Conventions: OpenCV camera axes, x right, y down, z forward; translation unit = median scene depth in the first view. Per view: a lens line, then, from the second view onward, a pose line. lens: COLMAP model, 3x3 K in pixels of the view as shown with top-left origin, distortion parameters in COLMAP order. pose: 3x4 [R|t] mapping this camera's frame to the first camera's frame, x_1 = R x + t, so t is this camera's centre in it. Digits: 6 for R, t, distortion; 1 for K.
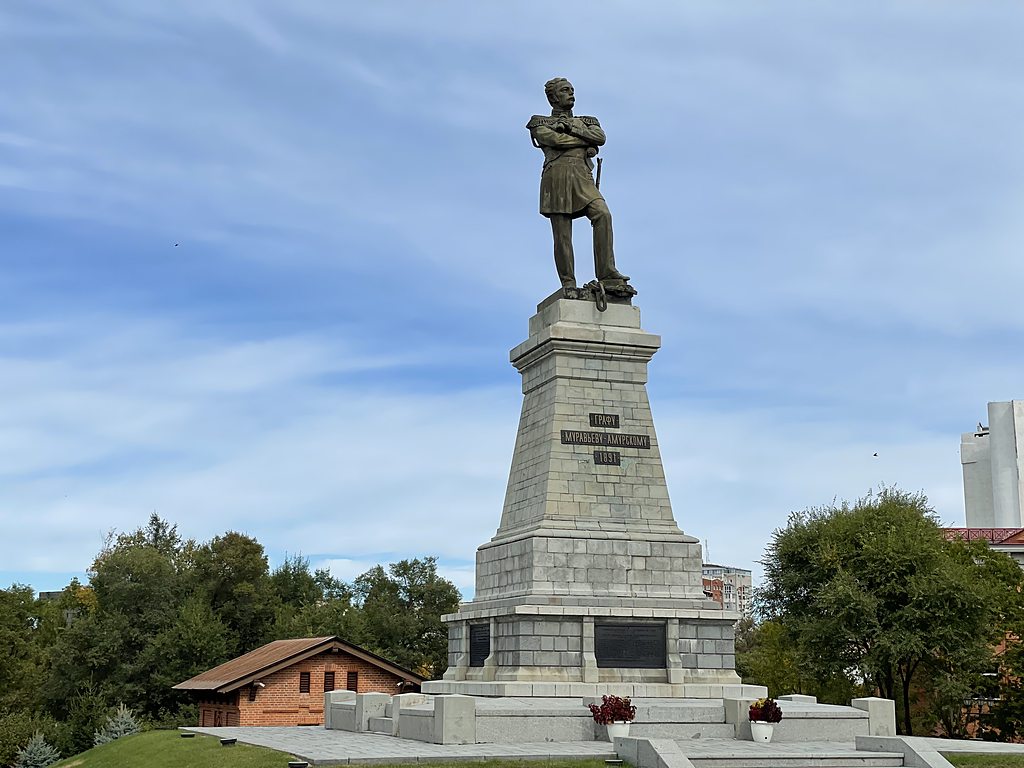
lens RADIAL K [[1525.1, 0, 514.6], [0, 1525.1, 359.2], [0, 0, 1]] dist [0.152589, 0.027559]
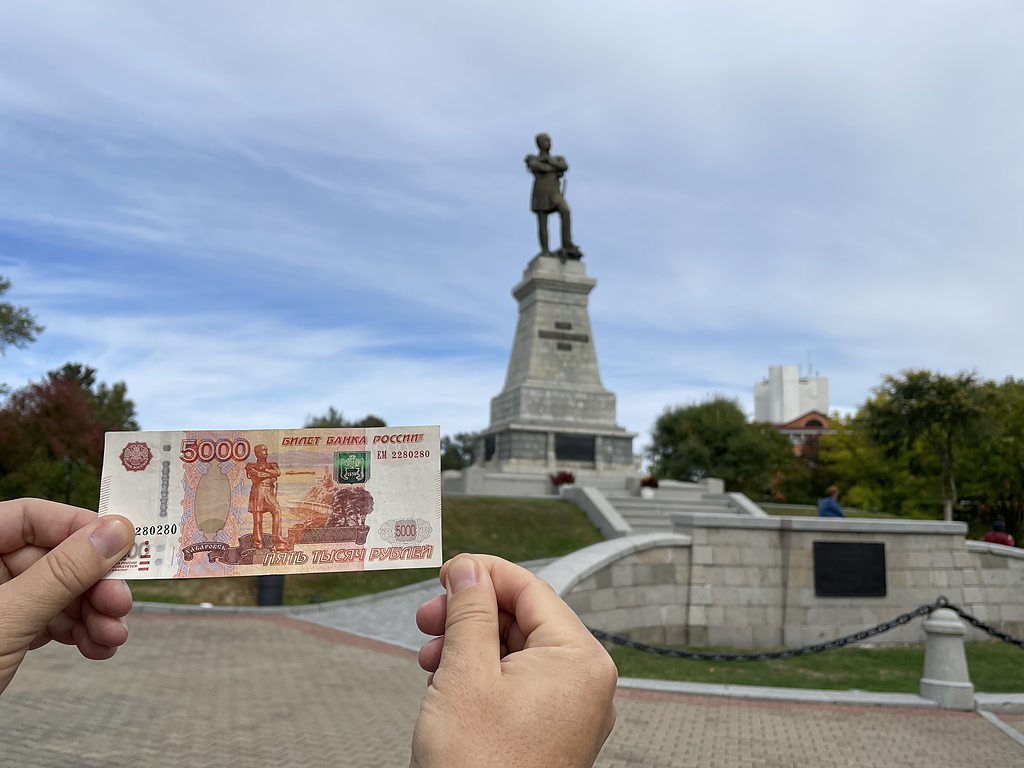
lens RADIAL K [[781.1, 0, 512.0], [0, 781.1, 384.0], [0, 0, 1]] dist [0.175991, -0.268647]
pose [[0.999680, 0.020970, -0.014126, 0.013496], [-0.020235, 0.998530, 0.050288, 0.063382], [0.015160, -0.049986, 0.998635, 0.091722]]
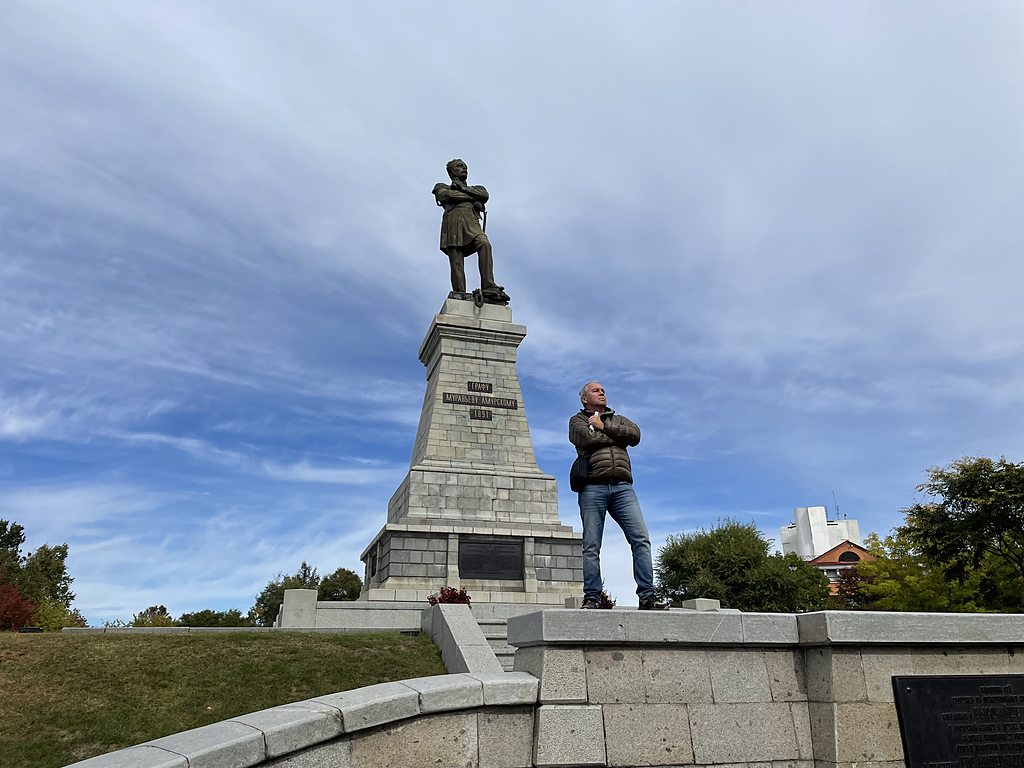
lens RADIAL K [[781.1, 0, 512.0], [0, 781.1, 384.0], [0, 0, 1]] dist [0.175991, -0.268647]
pose [[0.999099, -0.025887, -0.033621, 0.107613], [0.020684, 0.988952, -0.146788, 0.133611], [0.037049, 0.145961, 0.988596, 0.364406]]
